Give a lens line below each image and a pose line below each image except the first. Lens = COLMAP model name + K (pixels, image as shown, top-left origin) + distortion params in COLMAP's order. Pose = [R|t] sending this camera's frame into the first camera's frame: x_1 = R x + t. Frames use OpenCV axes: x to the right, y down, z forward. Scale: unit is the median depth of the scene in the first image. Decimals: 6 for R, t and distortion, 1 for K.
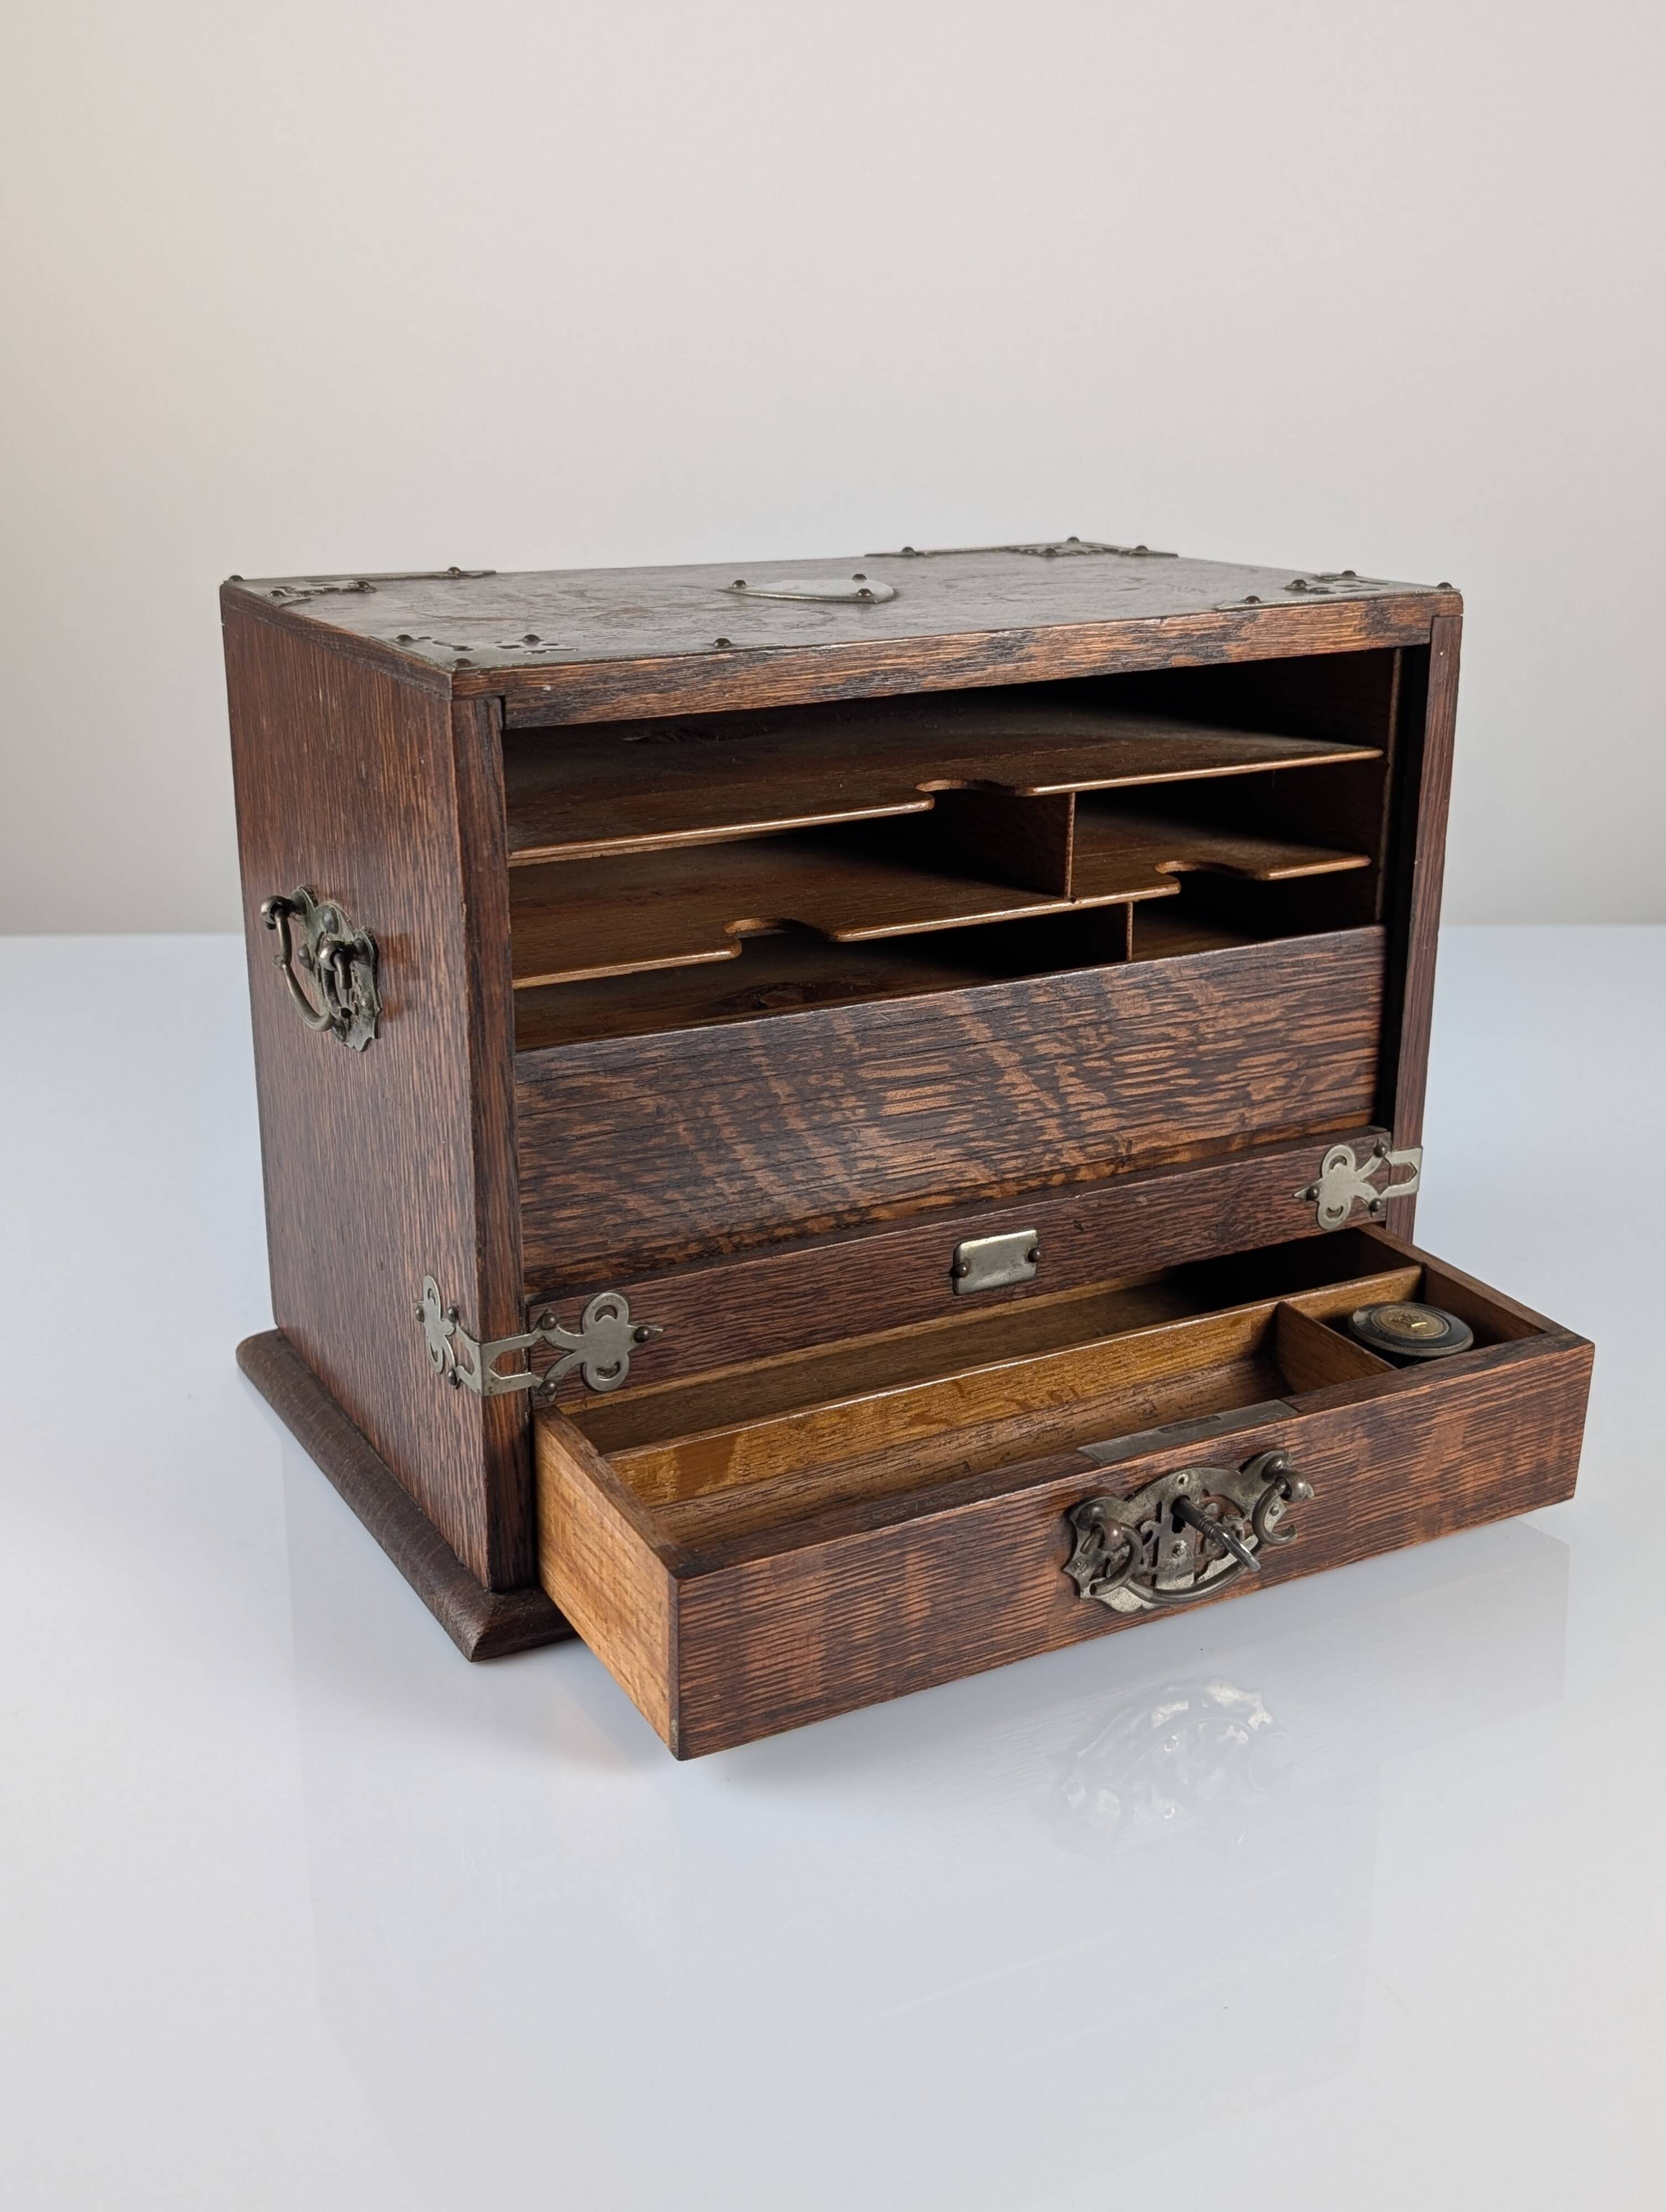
lens RADIAL K [[2424.6, 0, 833.0], [0, 2424.6, 1106.0], [0, 0, 1]] dist [0.252191, -1.293331]
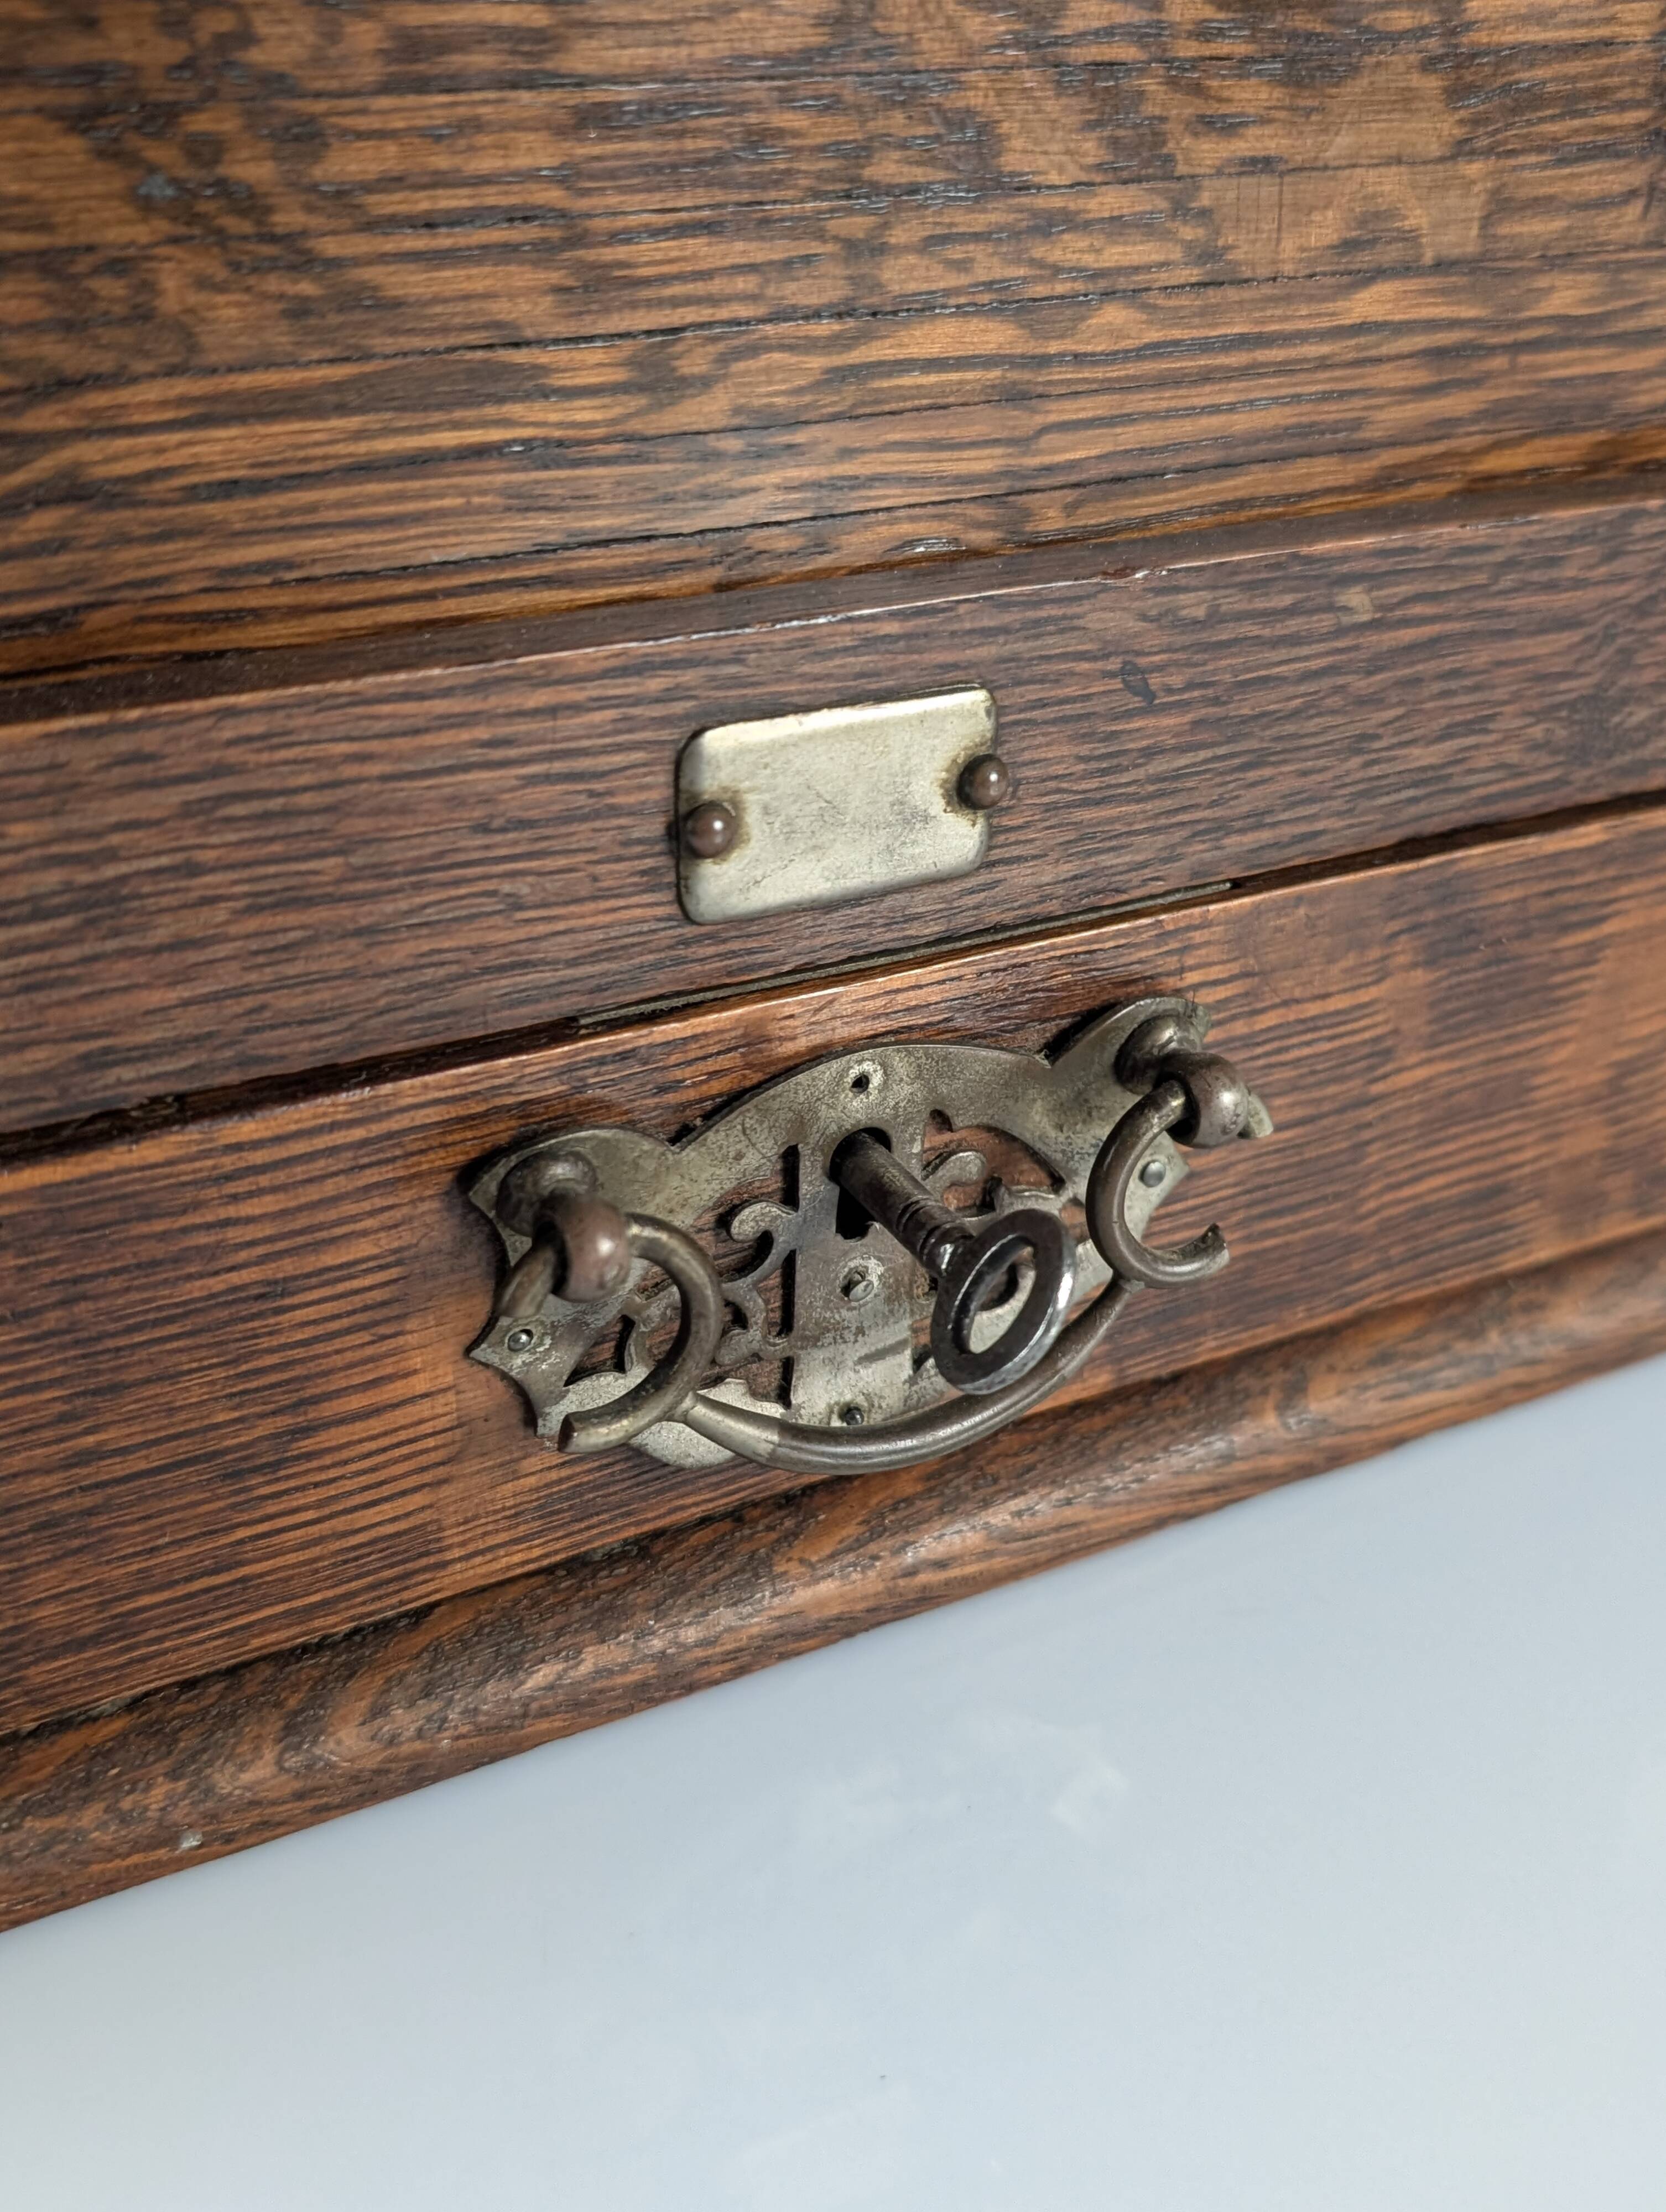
lens RADIAL K [[2424.6, 0, 833.0], [0, 2424.6, 1106.0], [0, 0, 1]] dist [0.252191, -1.293331]
pose [[0.999900, 0.014056, 0.001641, 0.068853], [-0.014141, 0.987931, 0.154246, 0.057322], [0.000547, -0.154254, 0.988031, 0.745977]]
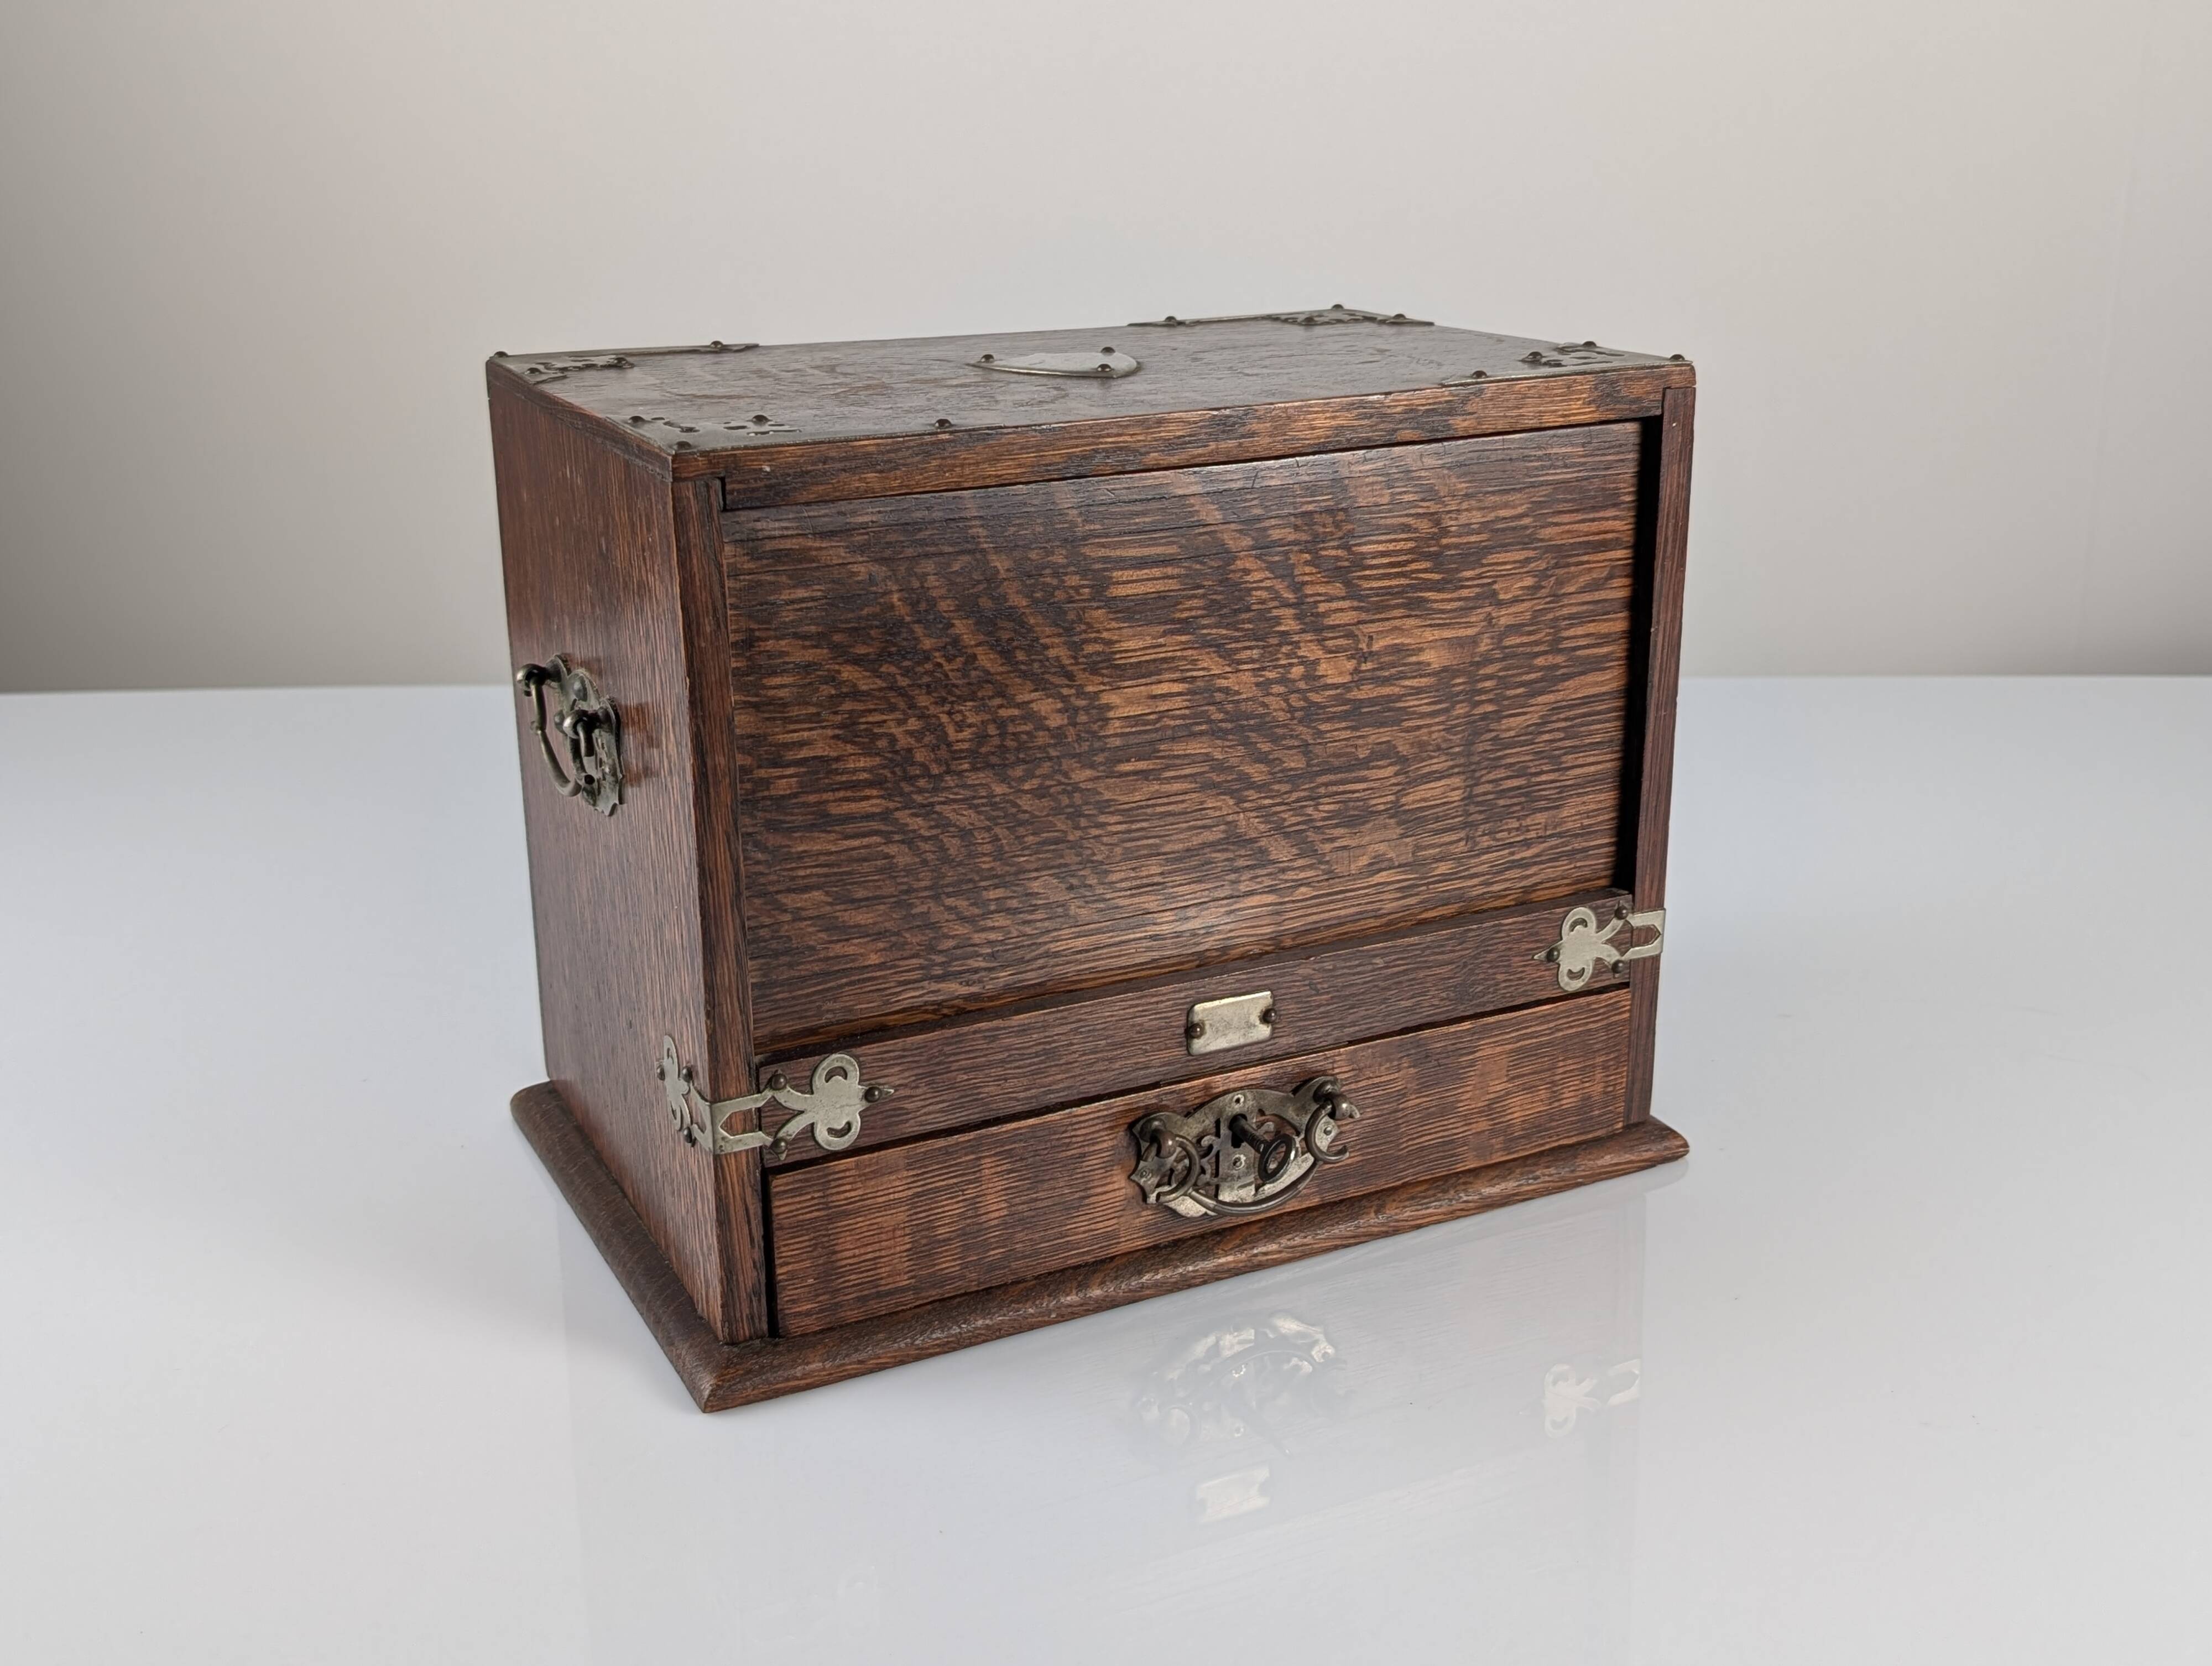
lens RADIAL K [[2424.6, 0, 1131.1], [0, 2424.6, 821.1], [0, 0, 1]] dist [0.252191, -1.293331]
pose [[0.999381, 0.002181, -0.035108, 0.063266], [-0.002451, 0.999968, -0.007649, -0.013005], [0.035090, 0.007730, 0.999354, -0.020700]]
